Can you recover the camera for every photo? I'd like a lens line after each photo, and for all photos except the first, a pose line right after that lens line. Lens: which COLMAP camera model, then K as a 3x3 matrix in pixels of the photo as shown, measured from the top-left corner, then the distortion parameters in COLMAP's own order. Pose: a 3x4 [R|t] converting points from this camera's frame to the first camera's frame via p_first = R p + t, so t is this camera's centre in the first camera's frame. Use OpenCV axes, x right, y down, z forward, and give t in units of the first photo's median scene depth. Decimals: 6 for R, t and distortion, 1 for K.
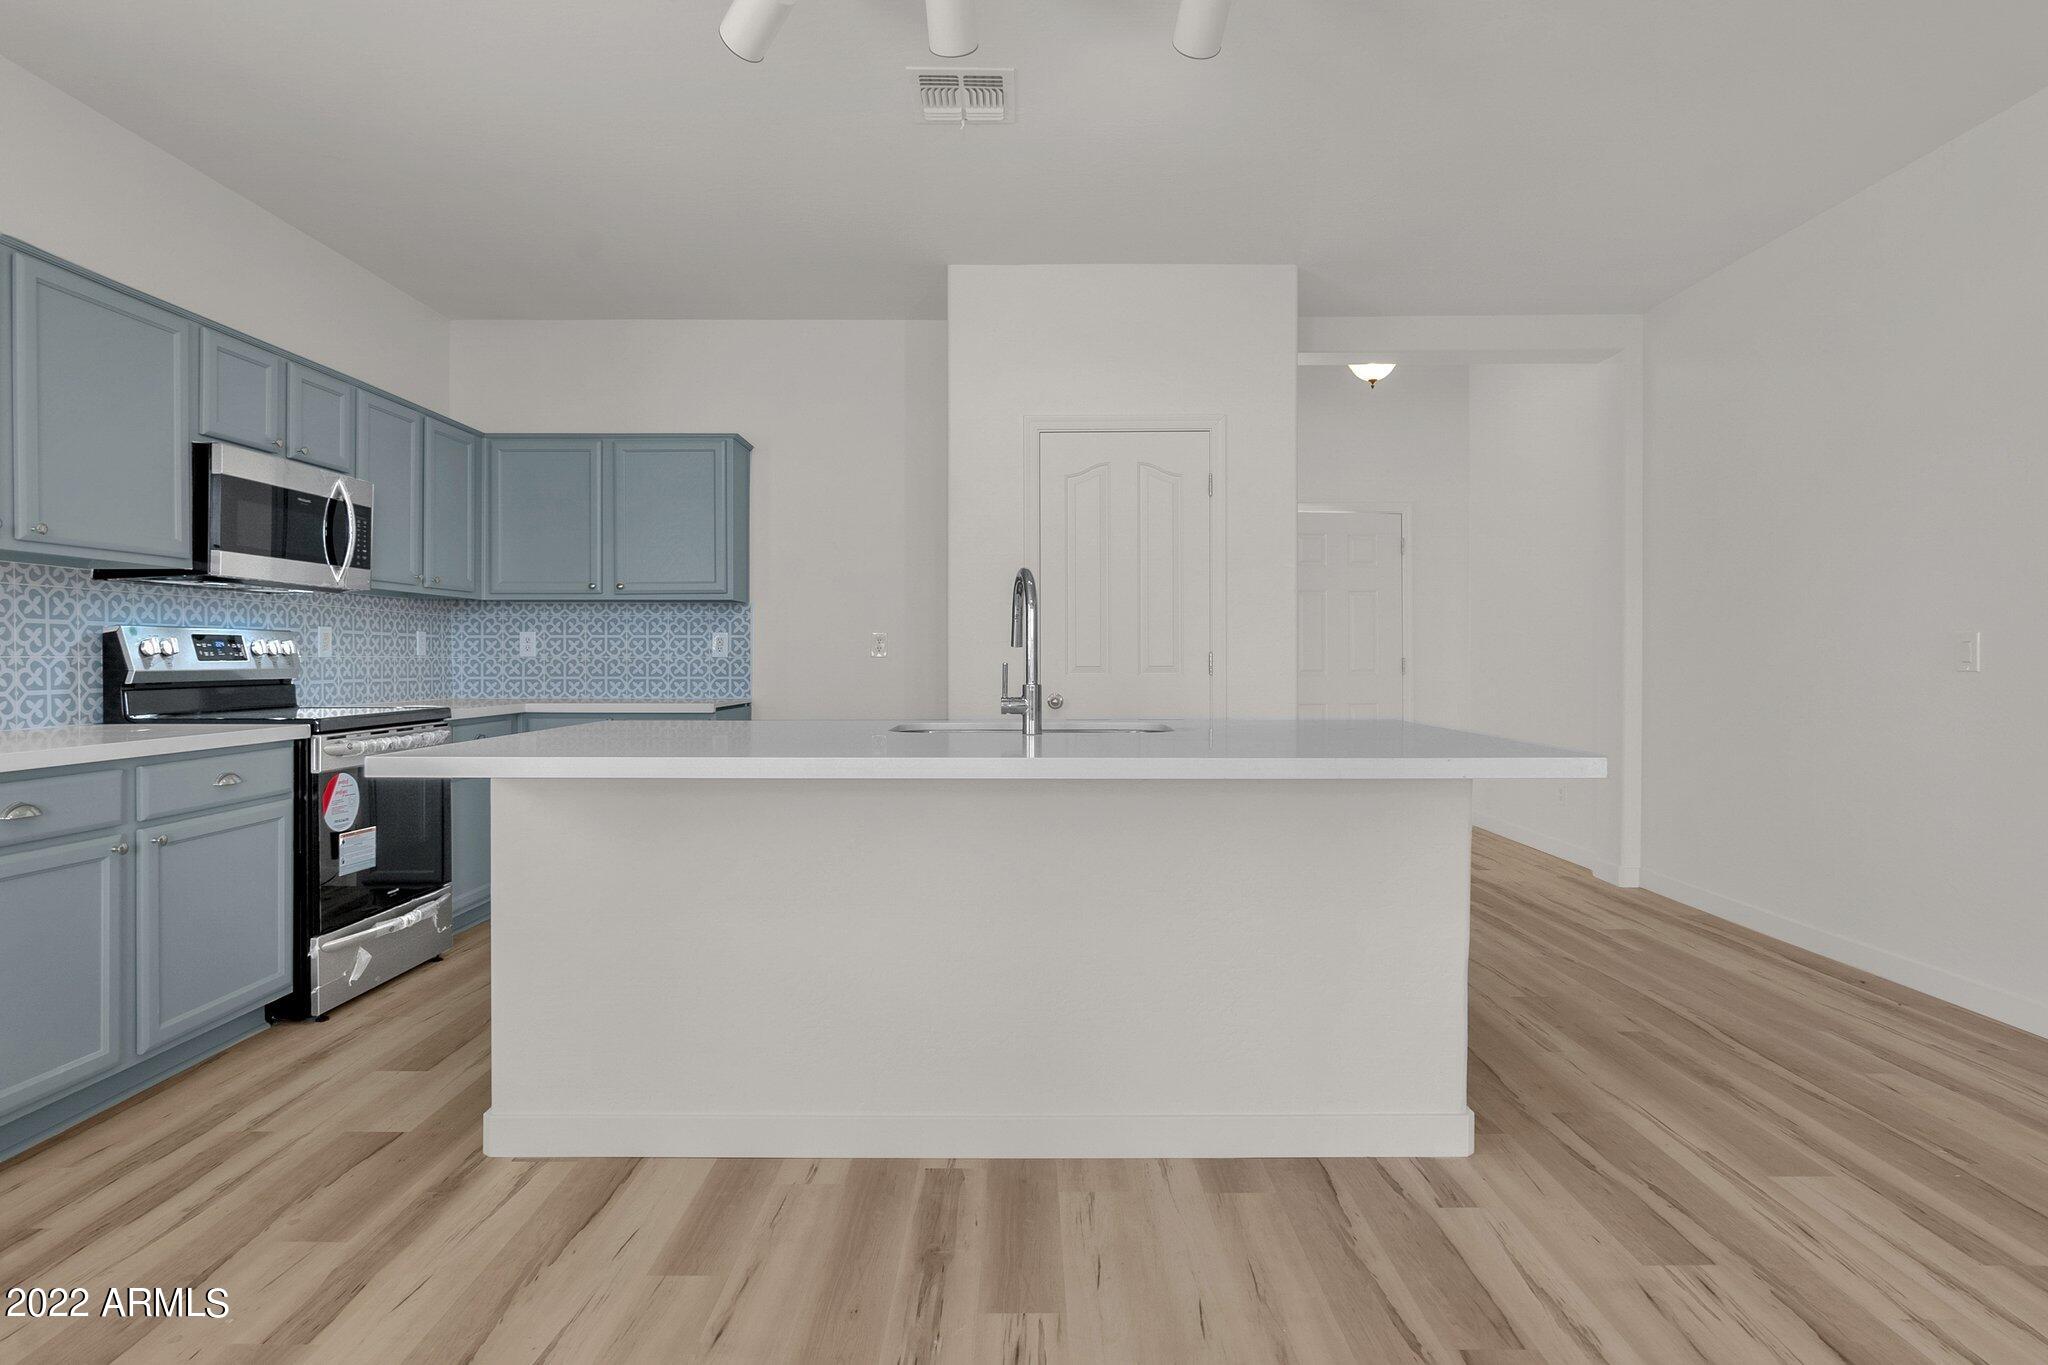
lens RADIAL K [[1092.0, 0, 1024.4], [0, 1092.0, 662.9], [0, 0, 1]] dist [-0.000224, 0.000480]
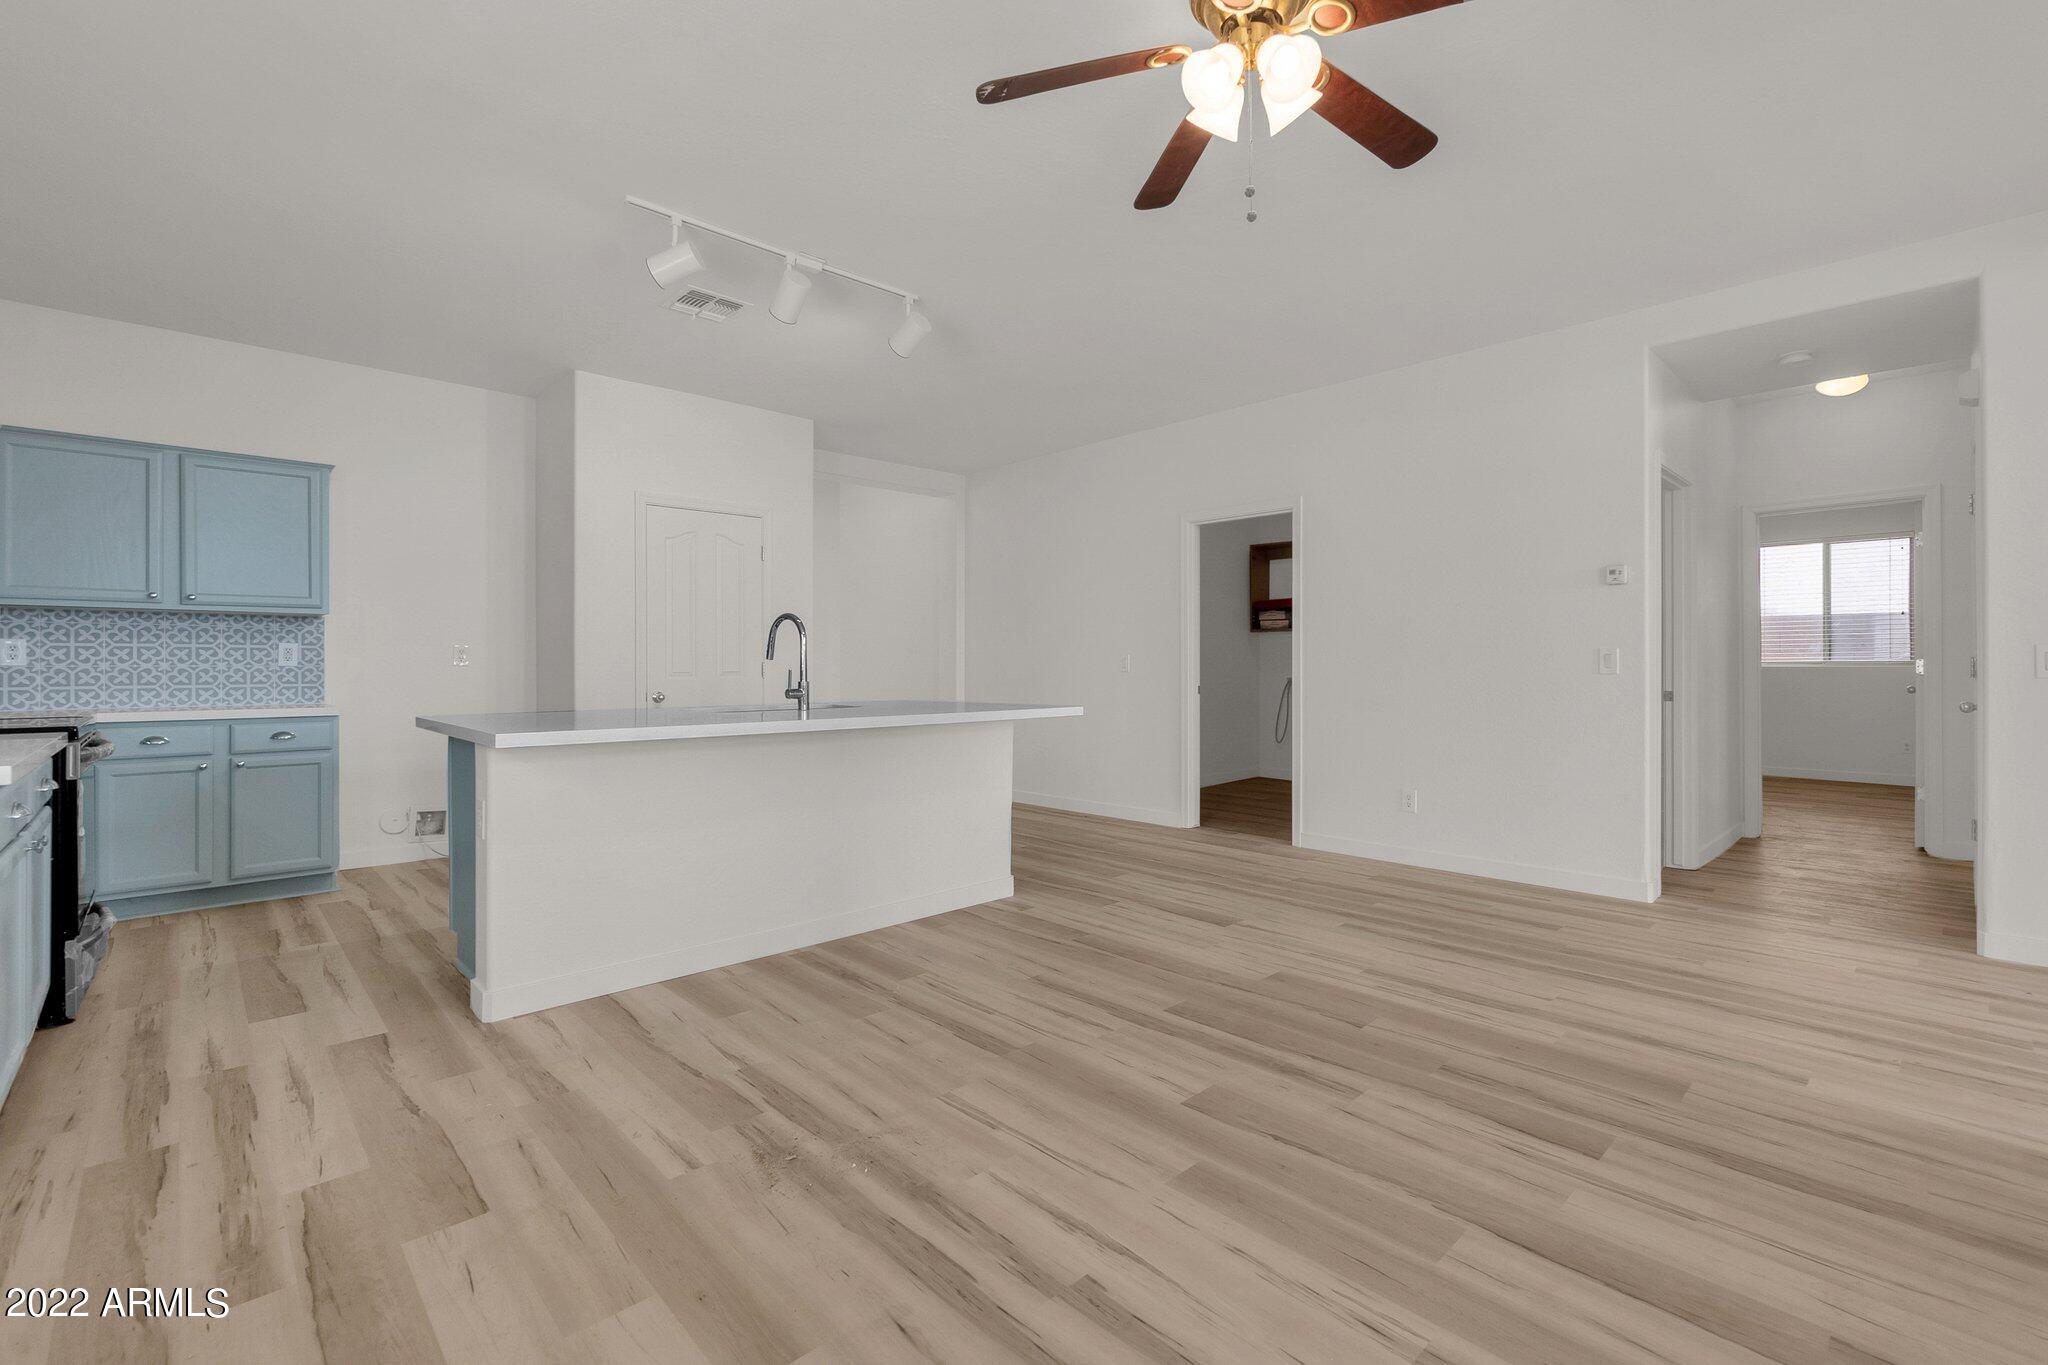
lens RADIAL K [[910.2, 0, 1031.4], [0, 910.2, 664.9], [0, 0, 1]] dist [0.001241, -0.001456]
pose [[0.724414, -0.000300, 0.689365, -0.503295], [0.004327, 0.999982, -0.004112, 0.000565], [-0.689351, 0.005962, 0.724403, -0.208145]]
